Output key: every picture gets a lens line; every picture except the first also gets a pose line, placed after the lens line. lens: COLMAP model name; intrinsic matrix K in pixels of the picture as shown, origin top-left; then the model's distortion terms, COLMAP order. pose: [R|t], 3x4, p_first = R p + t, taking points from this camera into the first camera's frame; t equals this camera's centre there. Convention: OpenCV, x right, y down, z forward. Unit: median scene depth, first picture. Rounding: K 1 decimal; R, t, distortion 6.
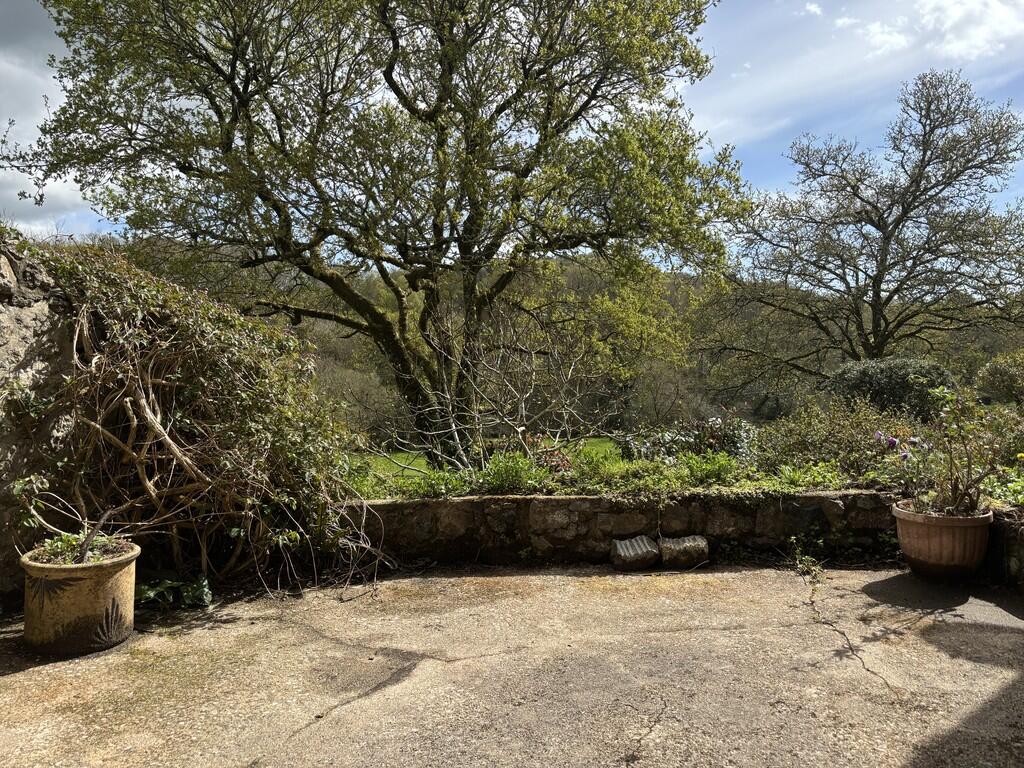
lens RADIAL K [[778.1, 0, 512.0], [0, 778.1, 384.0], [0, 0, 1]] dist [0.019185, -0.002009]
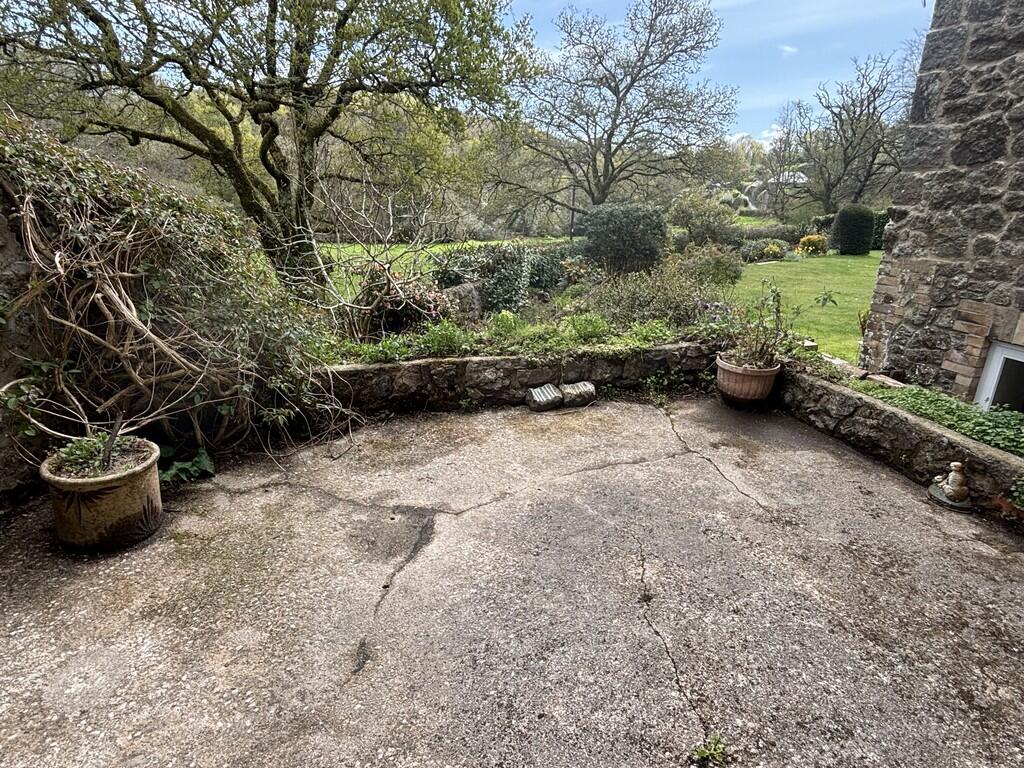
lens RADIAL K [[569.7, 0, 512.0], [0, 569.7, 384.0], [0, 0, 1]] dist [0.000830, -0.001708]
pose [[0.951966, -0.059118, 0.300442, -0.188385], [-0.036167, 0.952609, 0.302041, -0.100228], [-0.304059, -0.298399, 0.904713, 0.126192]]
